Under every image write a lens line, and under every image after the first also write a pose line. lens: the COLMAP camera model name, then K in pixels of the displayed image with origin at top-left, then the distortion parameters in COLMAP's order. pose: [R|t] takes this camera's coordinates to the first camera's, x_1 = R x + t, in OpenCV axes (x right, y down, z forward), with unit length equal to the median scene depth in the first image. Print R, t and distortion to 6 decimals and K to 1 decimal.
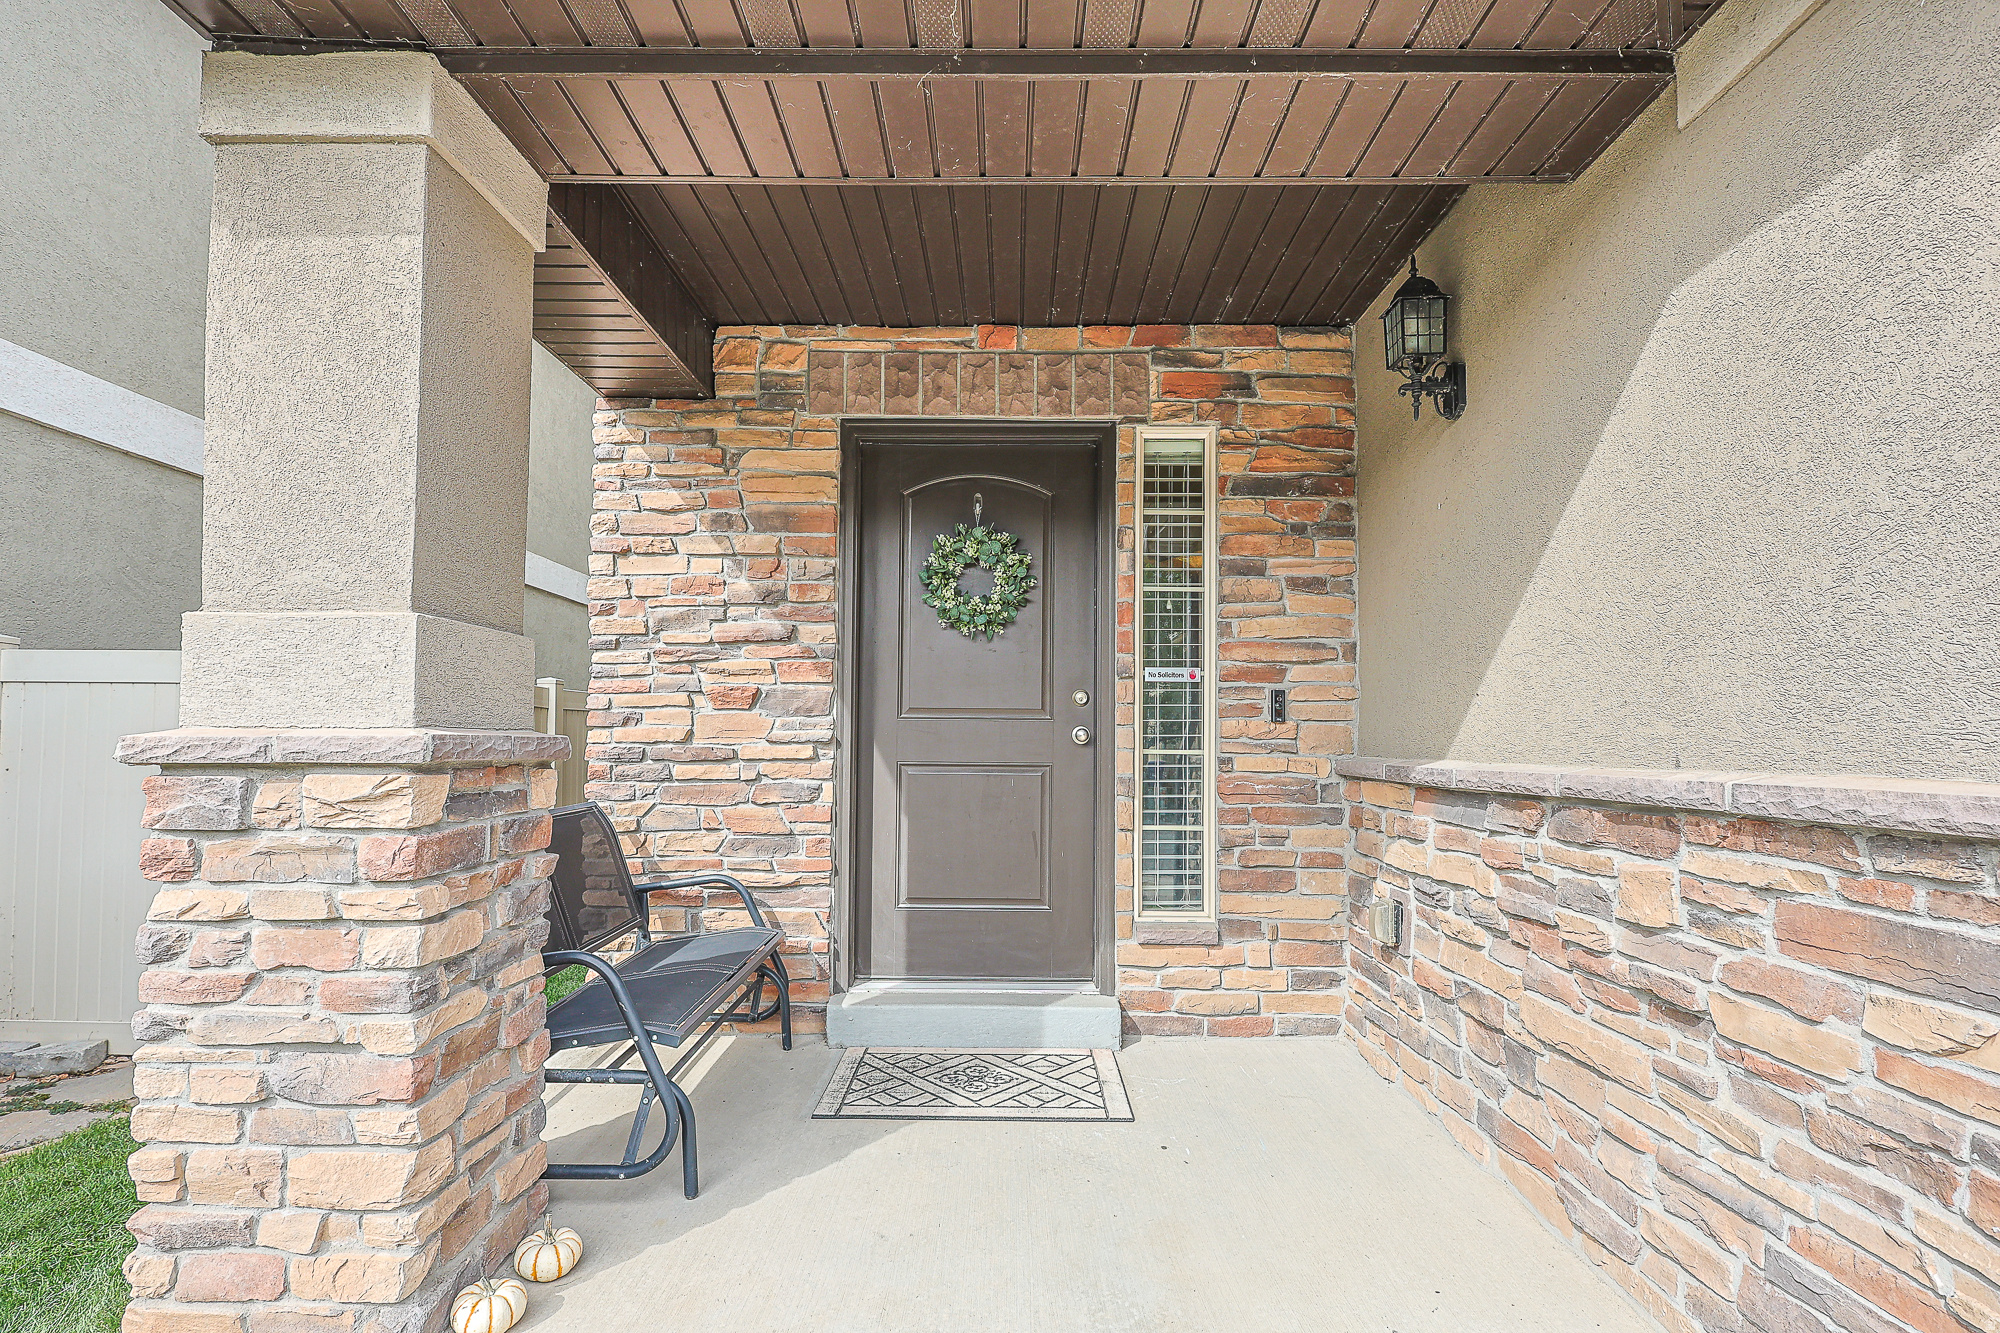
lens RADIAL K [[1008.4, 0, 1001.1], [0, 1008.4, 717.5], [0, 0, 1]] dist [0.001203, 0.000159]
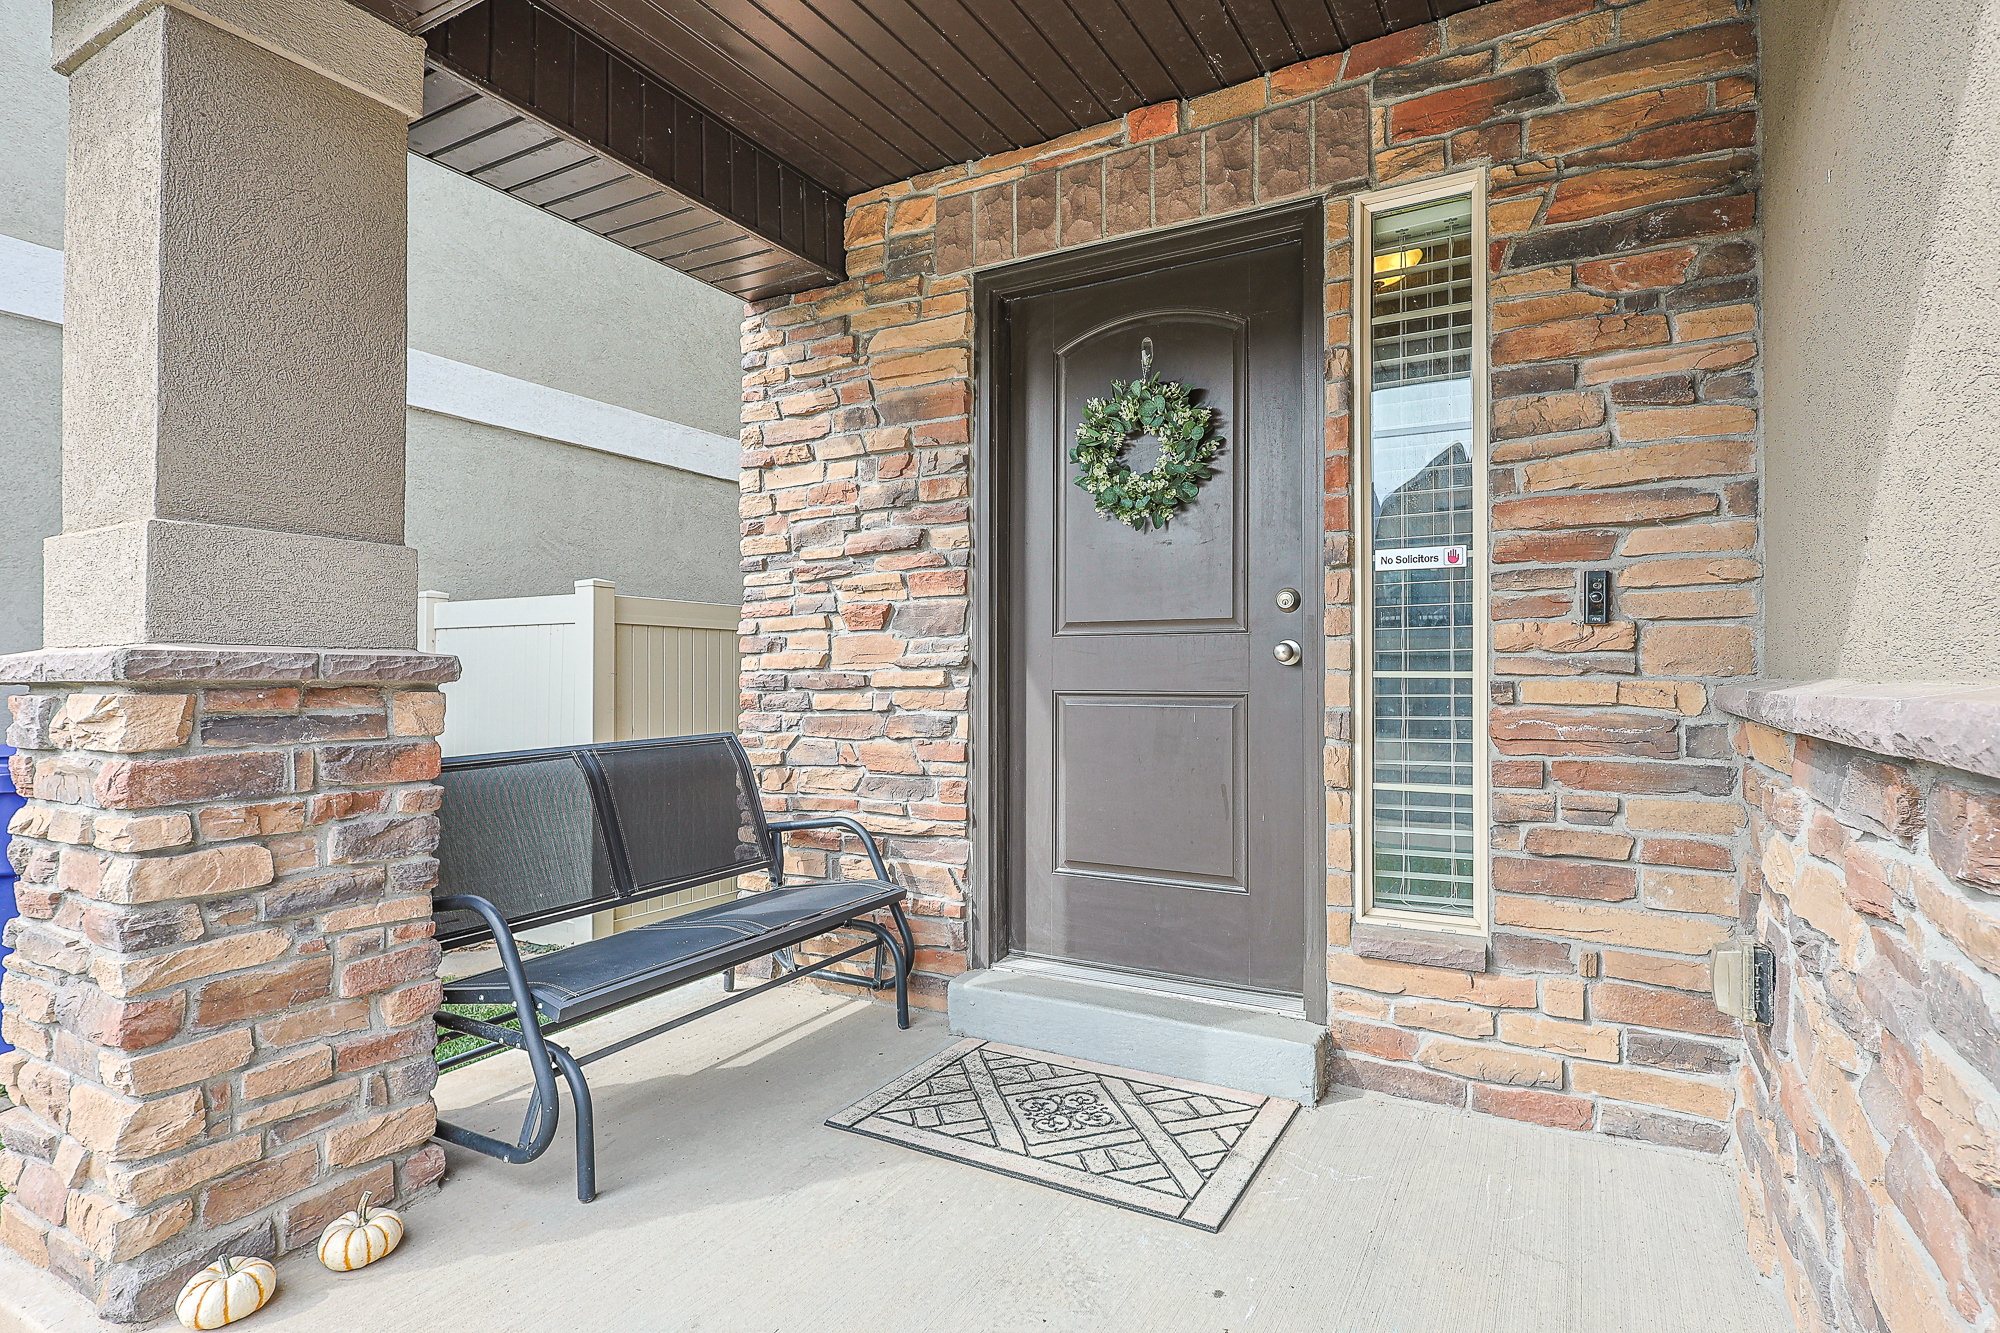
lens RADIAL K [[1022.1, 0, 957.1], [0, 1022.1, 671.2], [0, 0, 1]] dist [-0.000682, 0.000800]
pose [[0.865318, -0.011297, -0.501097, 0.247681], [0.019753, 0.999738, 0.011571, 0.018555], [0.500834, -0.019911, 0.865314, 0.266580]]
